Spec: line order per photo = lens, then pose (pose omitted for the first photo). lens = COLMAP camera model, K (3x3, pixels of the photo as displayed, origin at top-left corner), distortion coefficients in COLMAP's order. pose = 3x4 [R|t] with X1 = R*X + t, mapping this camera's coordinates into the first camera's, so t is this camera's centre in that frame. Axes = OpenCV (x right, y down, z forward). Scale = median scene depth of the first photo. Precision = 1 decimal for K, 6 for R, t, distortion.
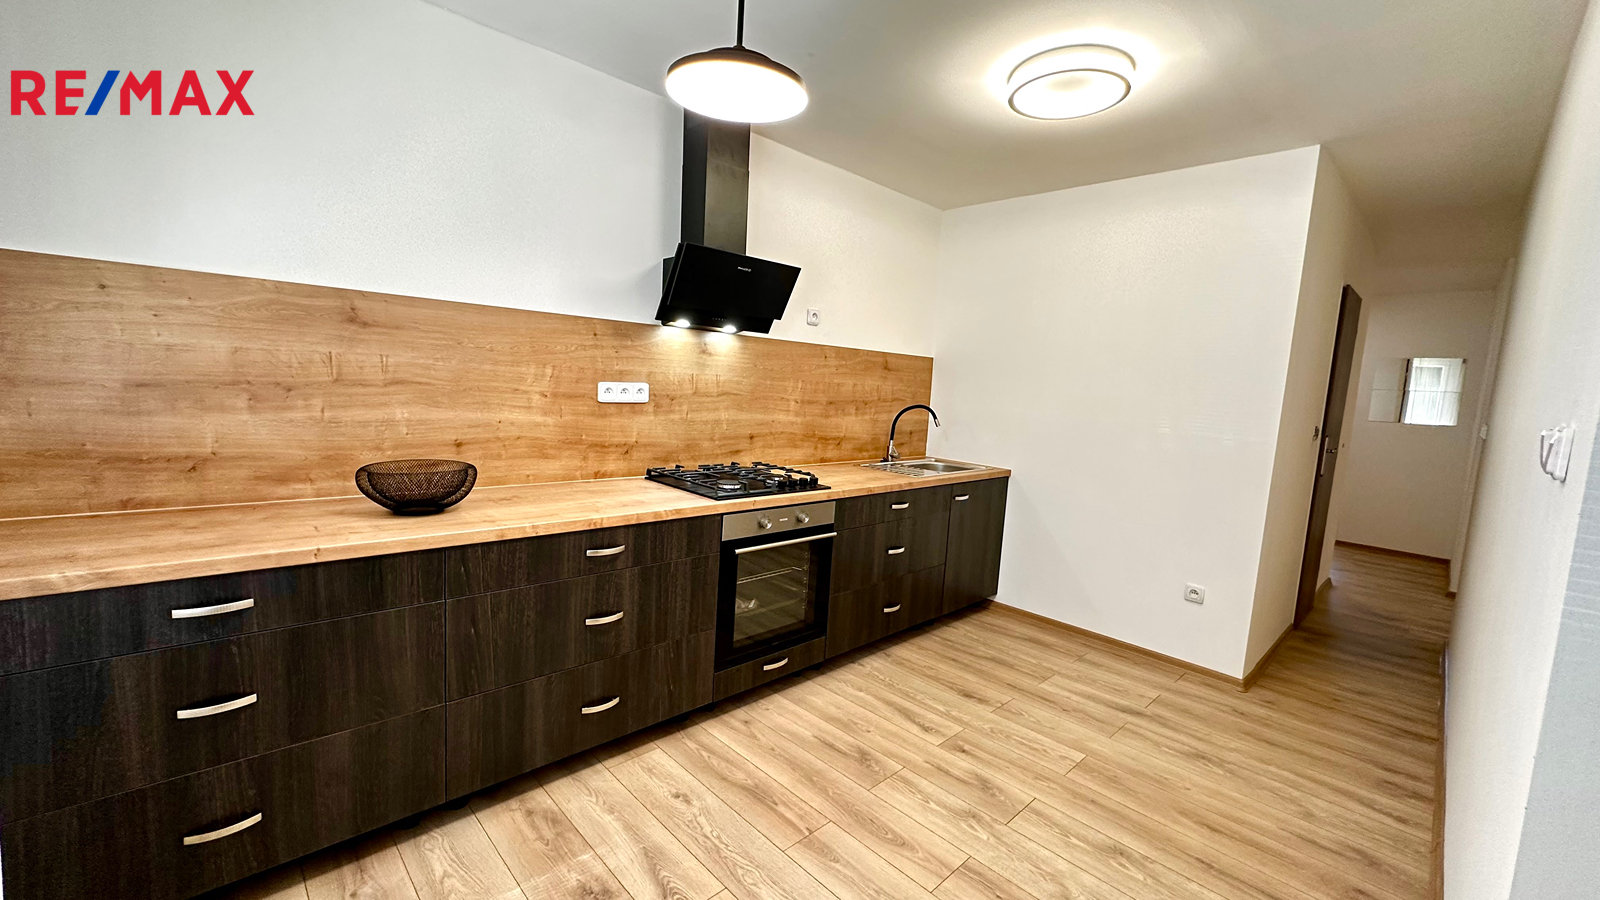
lens RADIAL K [[636.7, 0, 800.0], [0, 636.7, 450.0], [0, 0, 1]] dist [-0.000908, -0.000198]
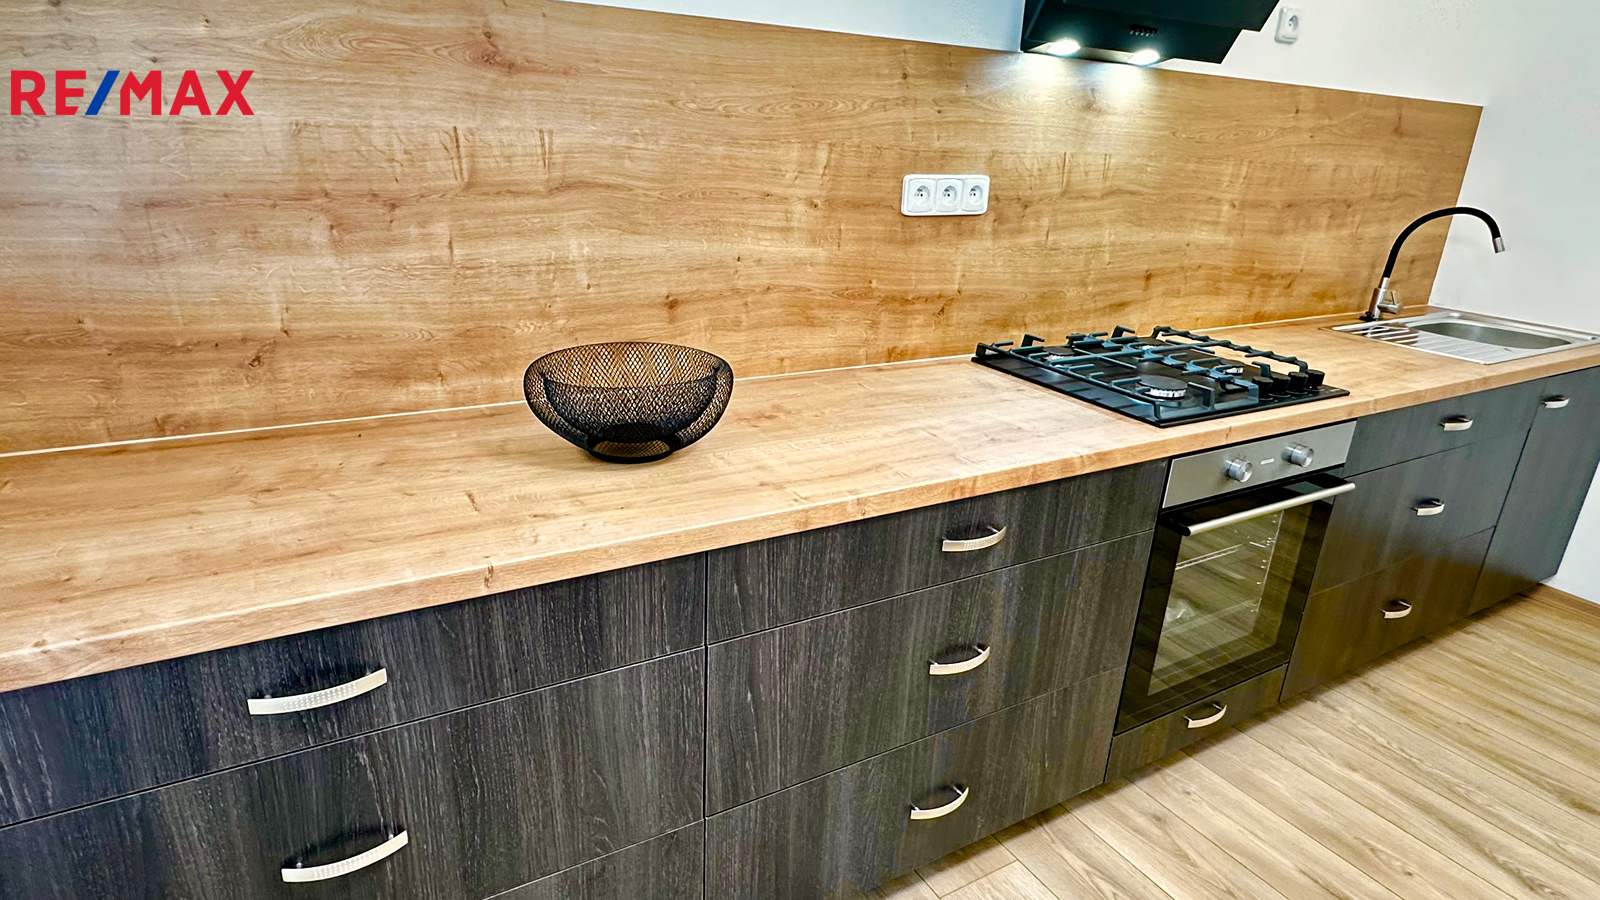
lens RADIAL K [[885.4, 0, 797.1], [0, 885.4, 454.1], [0, 0, 1]] dist [-0.001027, -0.000572]
pose [[0.972023, 0.064369, -0.225893, -0.269165], [-0.012203, 0.974258, 0.225107, -0.056511], [0.234567, -0.216053, 0.947787, 0.306156]]
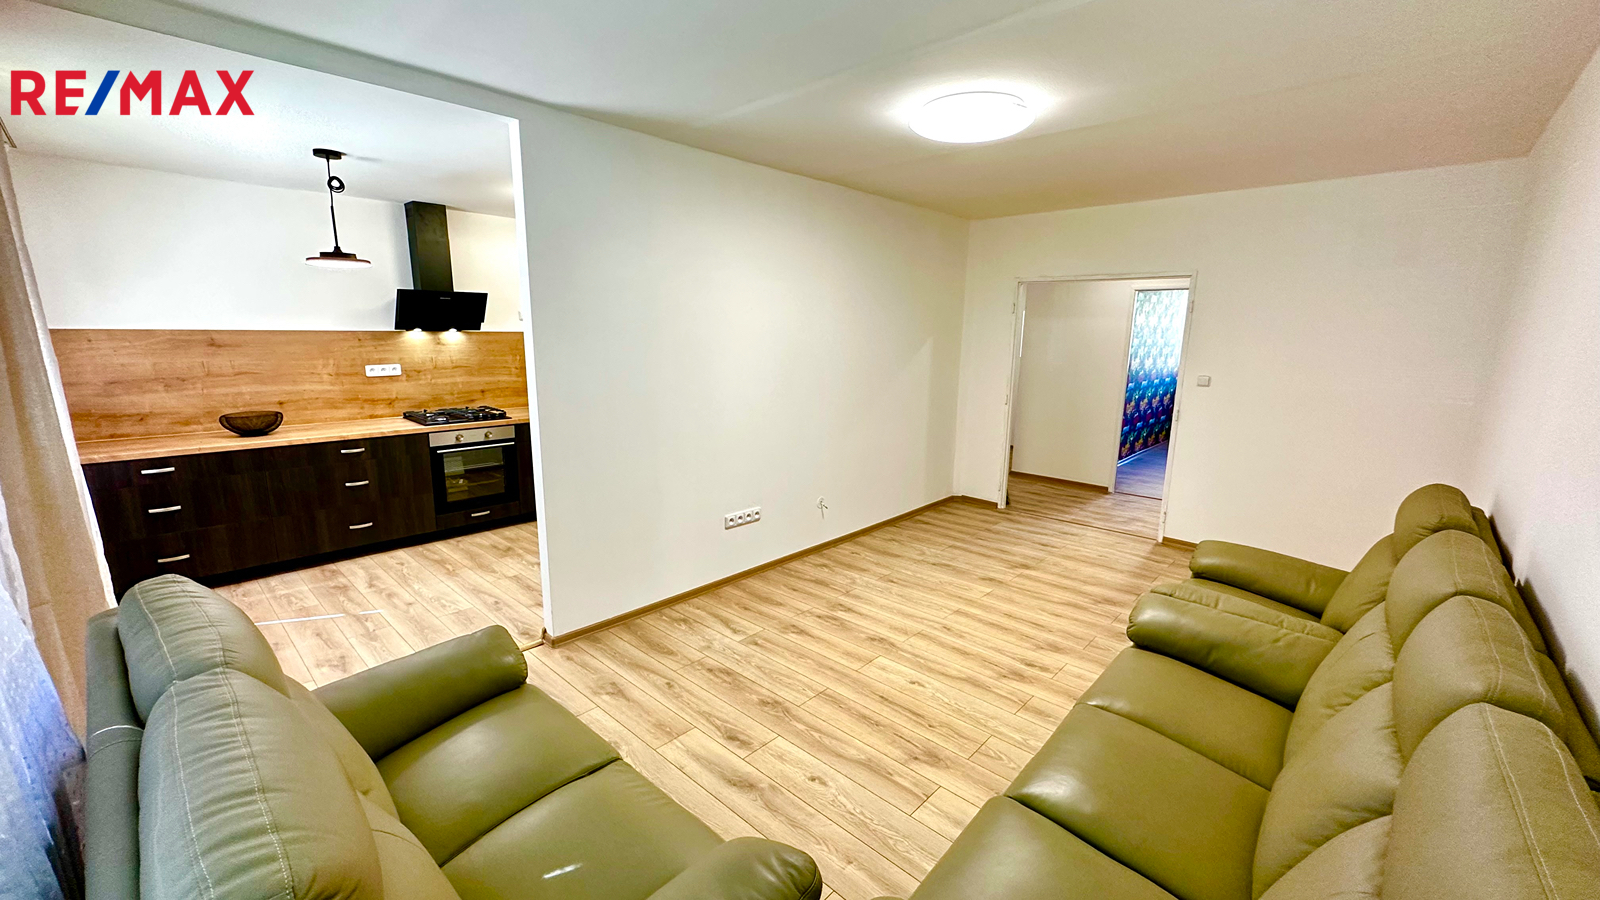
lens RADIAL K [[636.7, 0, 800.0], [0, 636.7, 450.0], [0, 0, 1]] dist [-0.000908, -0.000198]
pose [[0.997727, -0.050517, 0.044594, 0.996886], [0.046593, 0.995289, 0.085029, 0.044146], [-0.048679, -0.082758, 0.995380, -1.074323]]
